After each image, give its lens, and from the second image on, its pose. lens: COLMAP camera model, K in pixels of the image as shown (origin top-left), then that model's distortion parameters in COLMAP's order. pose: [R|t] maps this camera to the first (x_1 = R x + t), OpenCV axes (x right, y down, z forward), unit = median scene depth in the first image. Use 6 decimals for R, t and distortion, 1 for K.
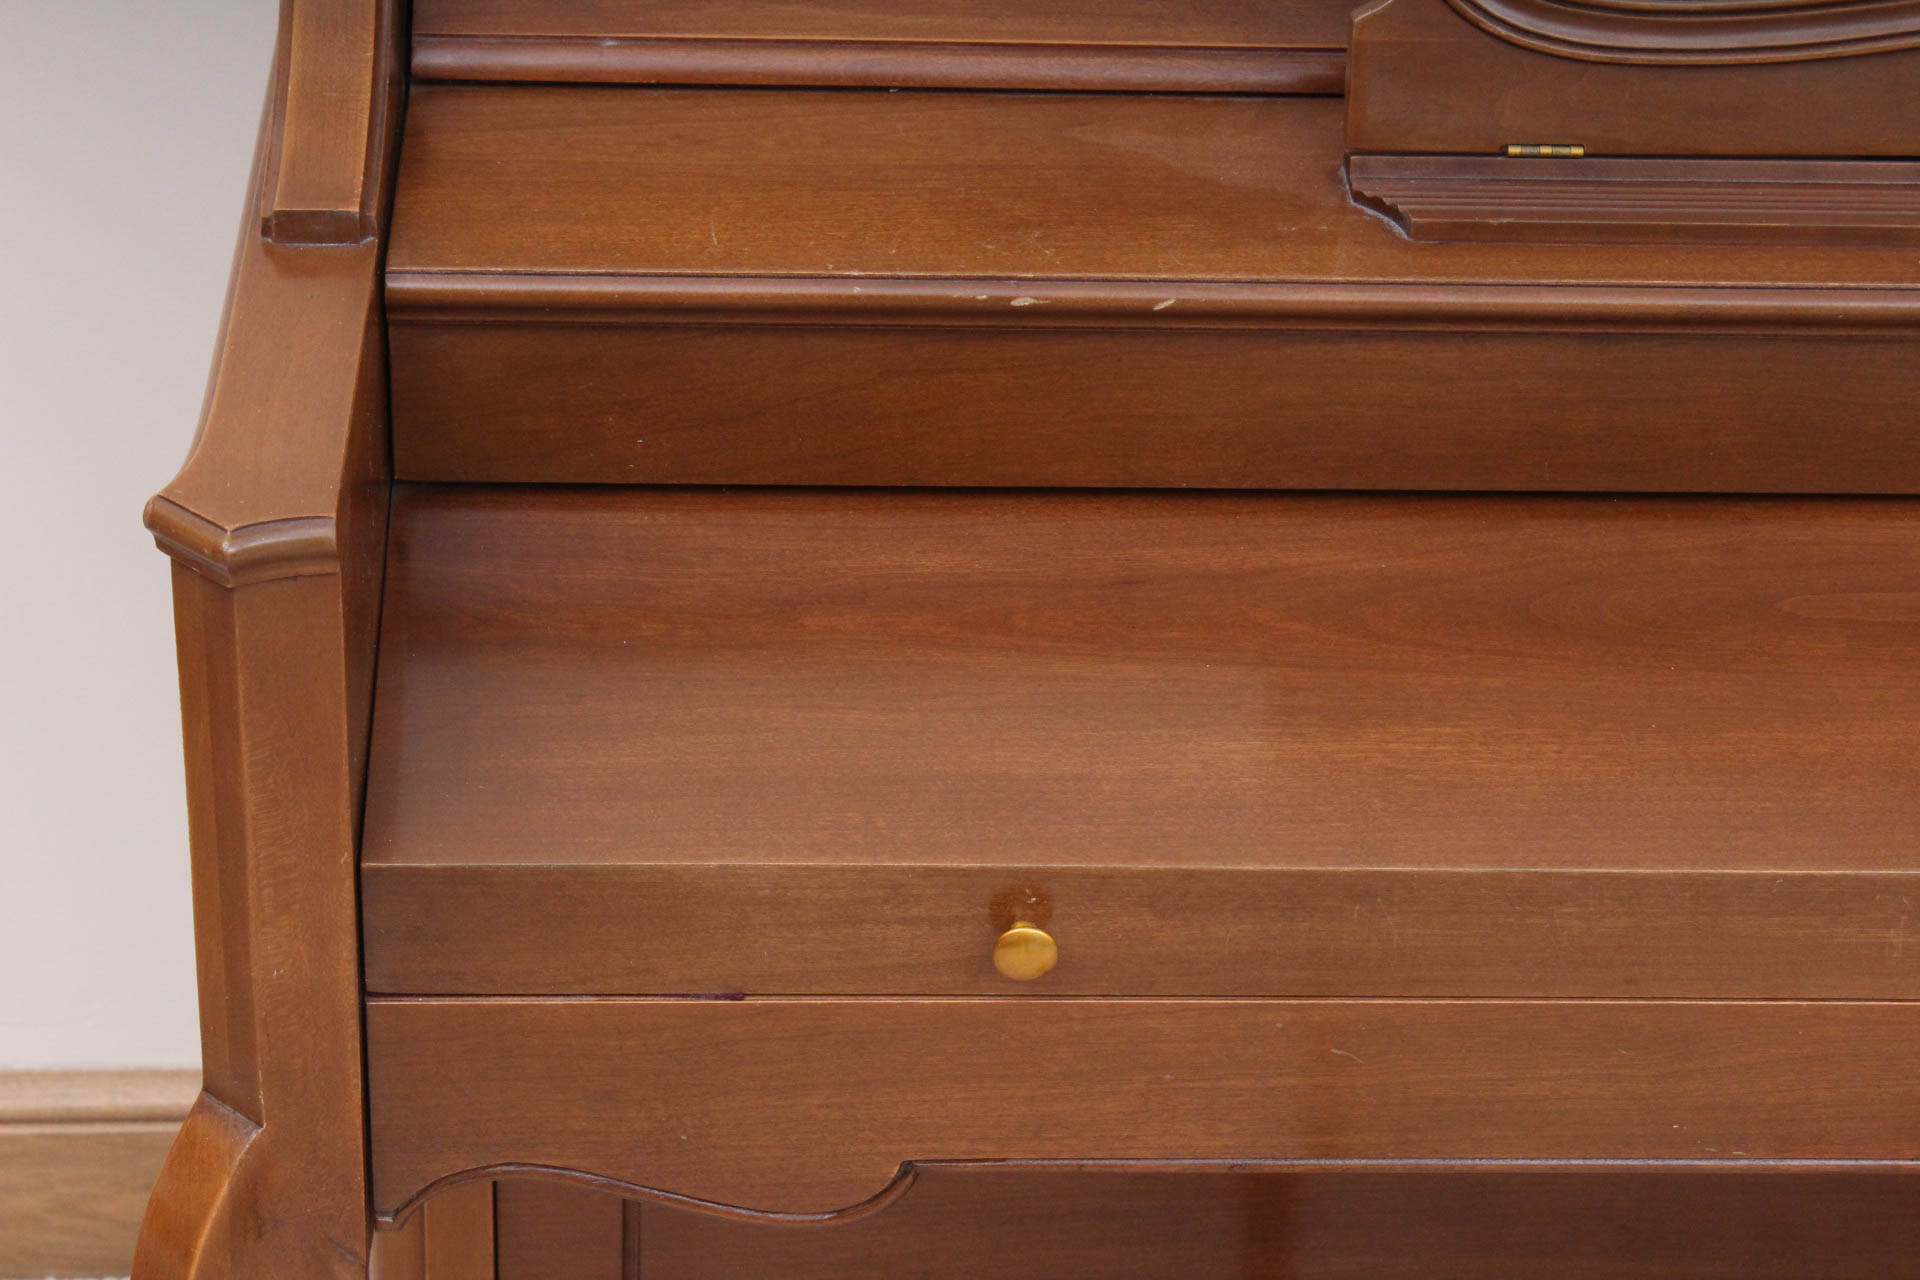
lens RADIAL K [[4469.3, 0, 948.8], [0, 4469.3, 635.3], [0, 0, 1]] dist [0.062139, 0.000000]
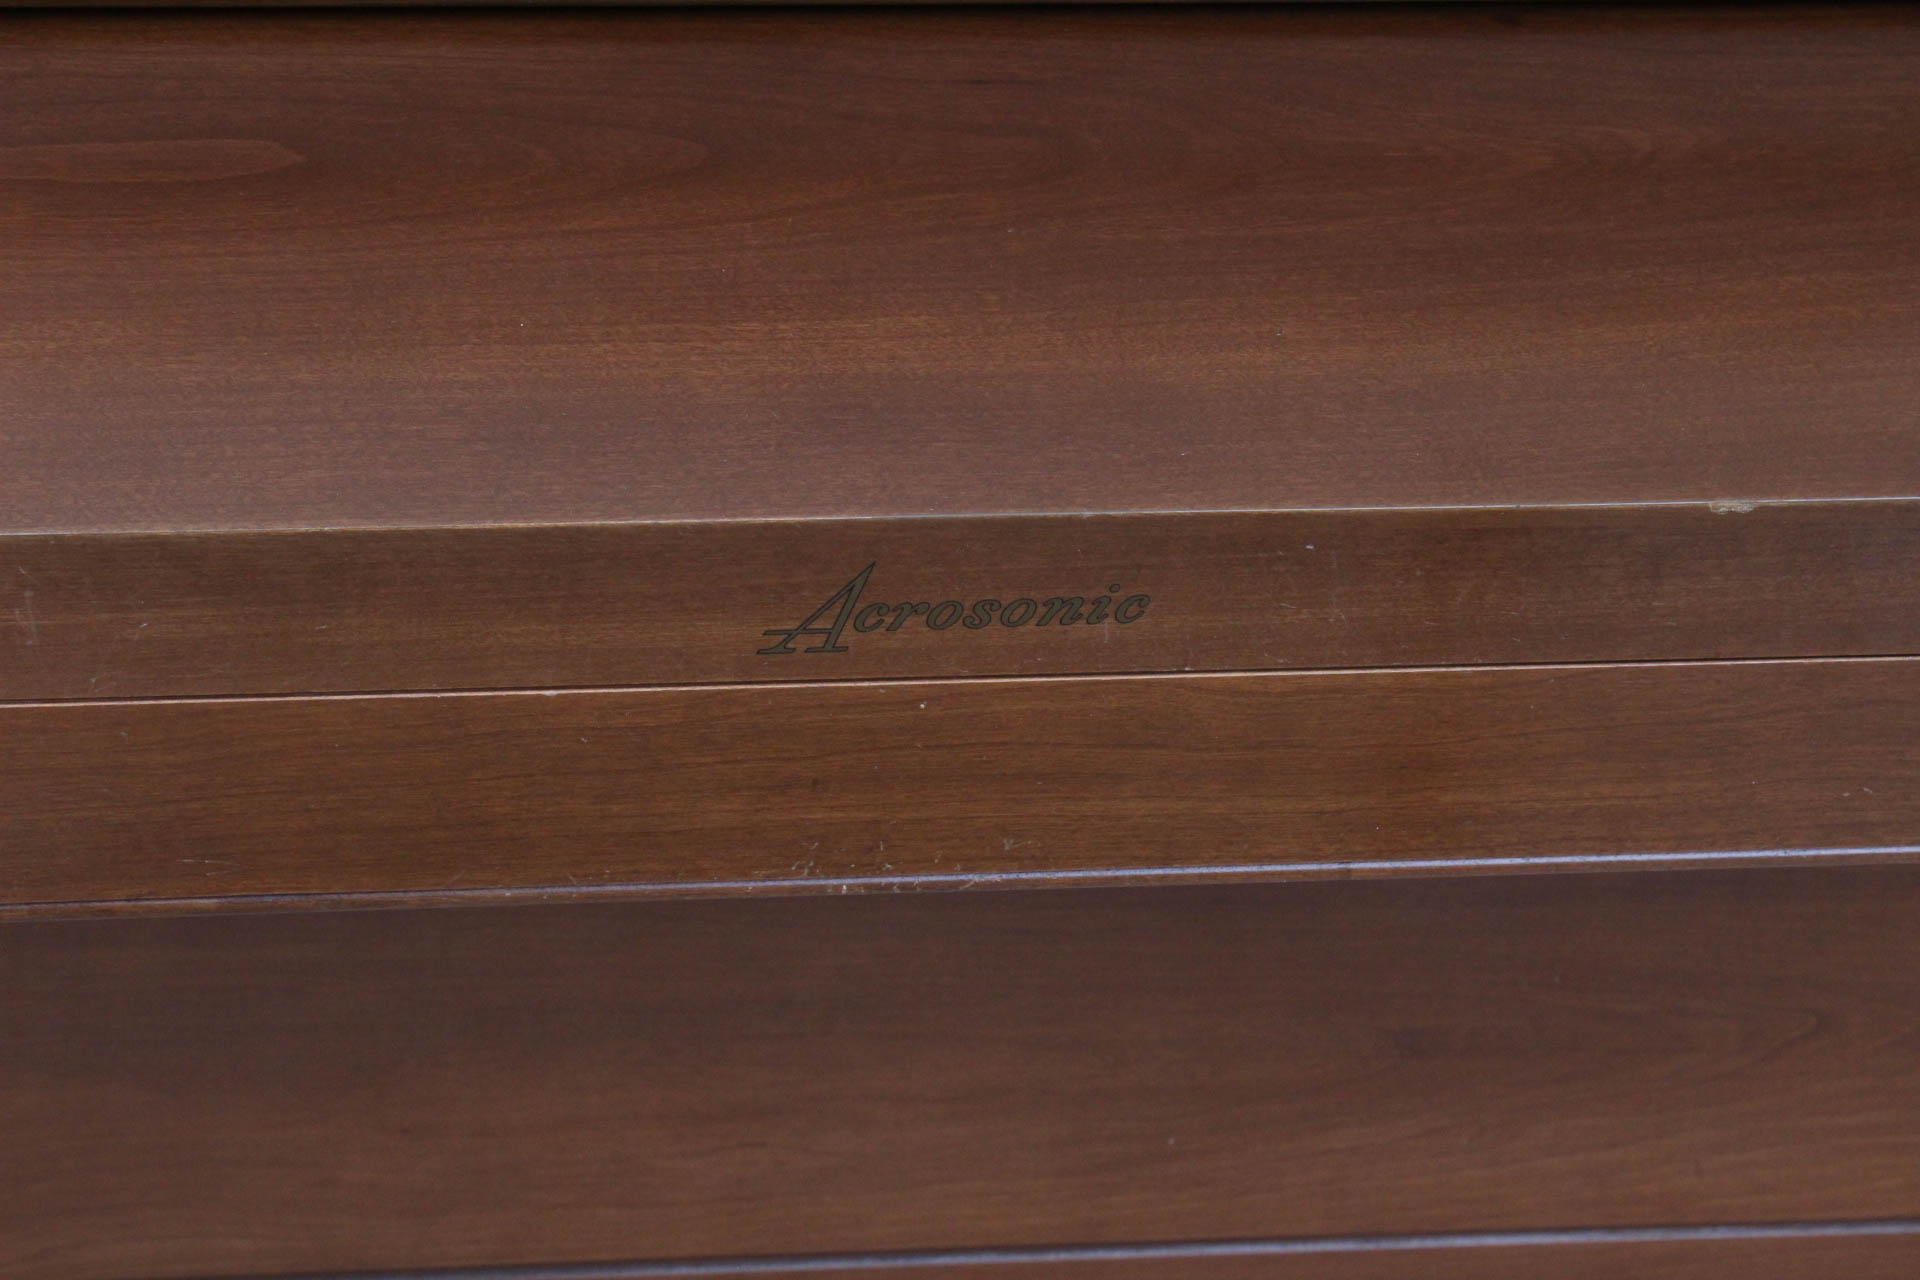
lens RADIAL K [[4469.3, 0, 962.0], [0, 4469.3, 640.5], [0, 0, 1]] dist [0.062139, 0.000000]
pose [[0.997965, -0.024312, 0.058942, 0.306471], [0.017099, 0.992635, 0.119931, -0.014435], [-0.061423, -0.118679, 0.991031, 0.245512]]
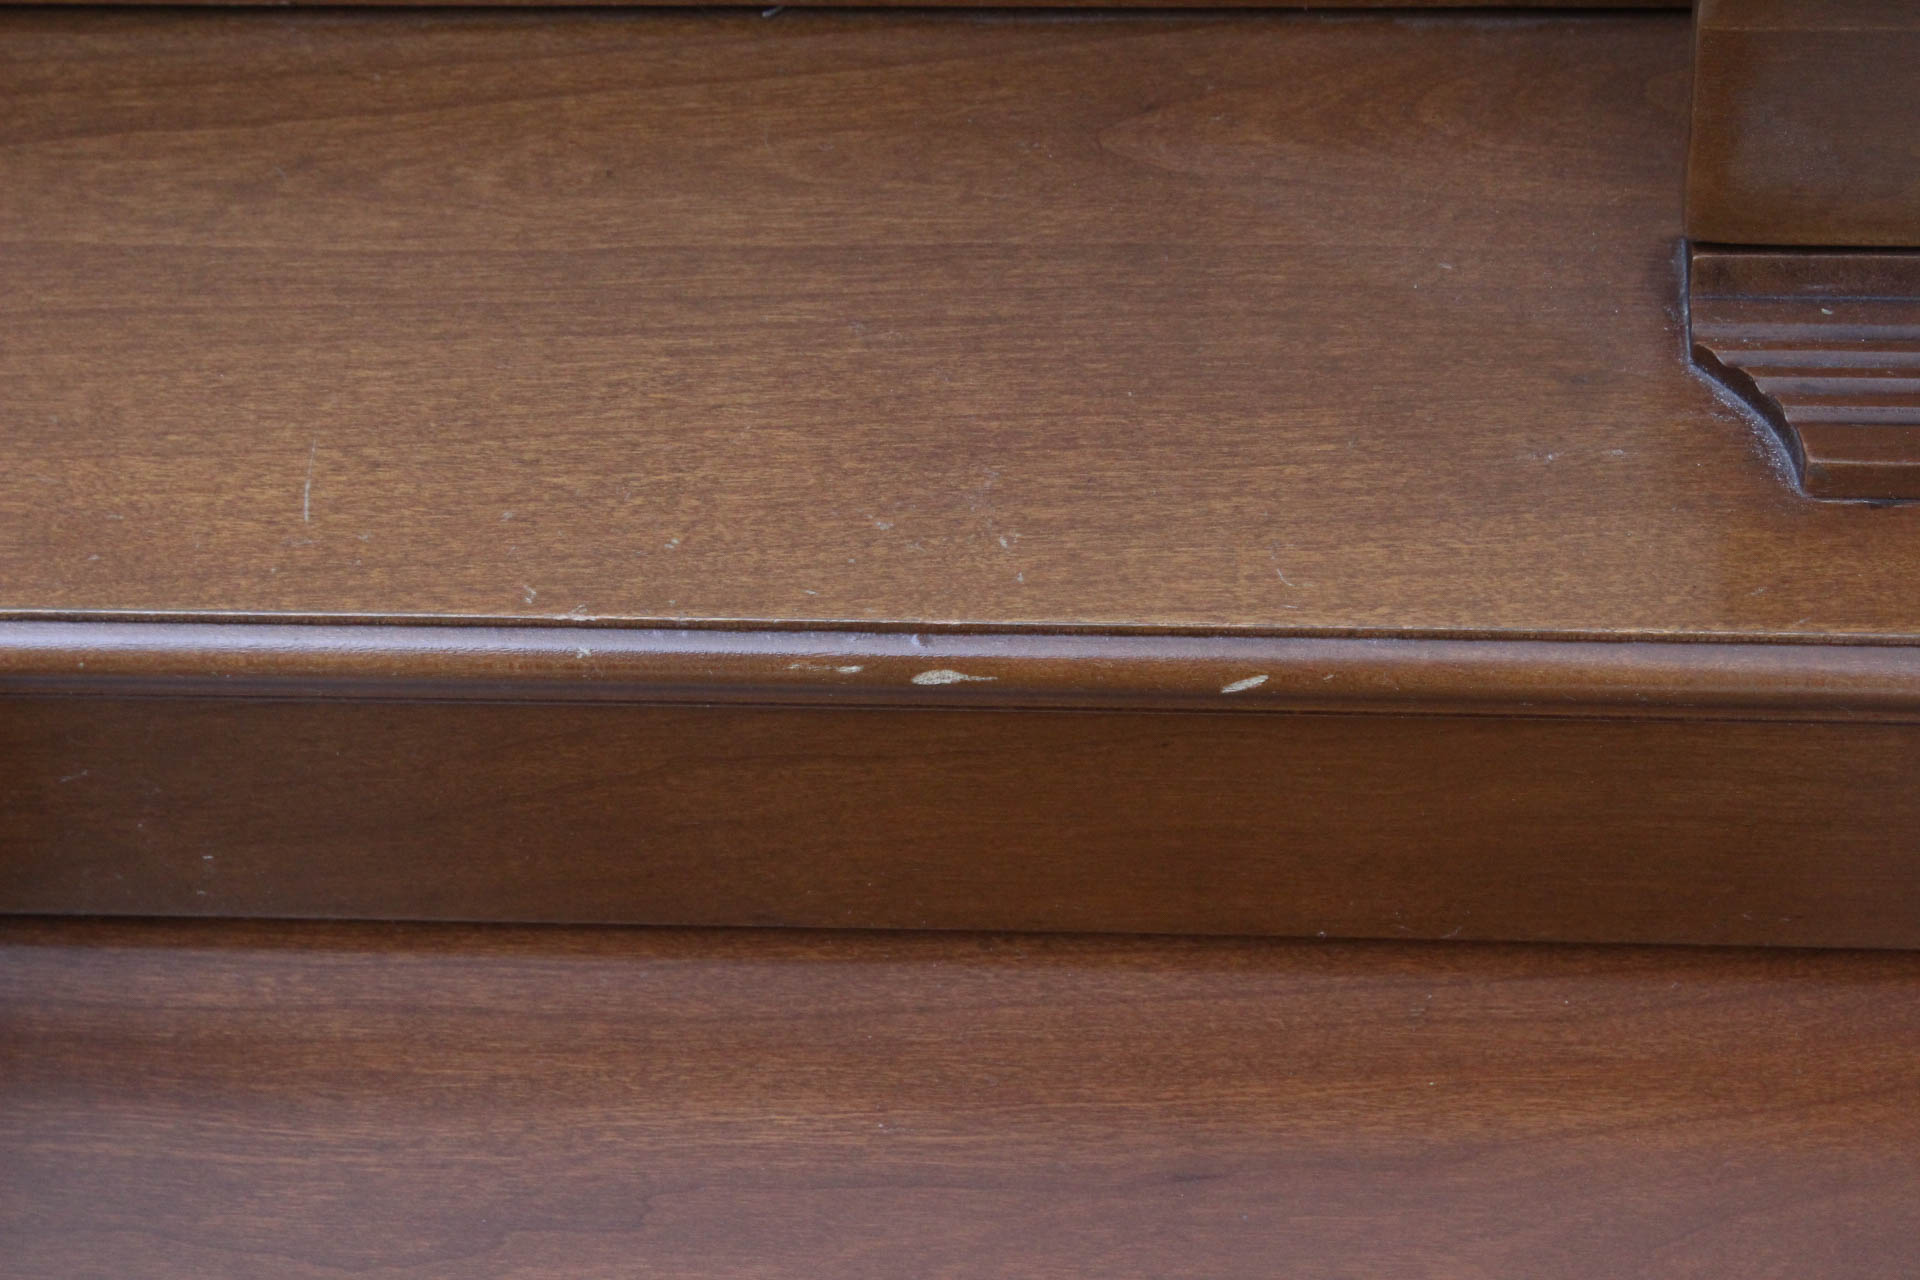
lens RADIAL K [[4469.3, 0, 955.6], [0, 4469.3, 642.3], [0, 0, 1]] dist [0.062139, 0.000000]
pose [[0.990057, 0.023548, -0.138684, 0.081430], [0.018565, 0.955392, 0.294756, -0.211566], [0.139438, -0.294400, 0.945455, 0.552631]]
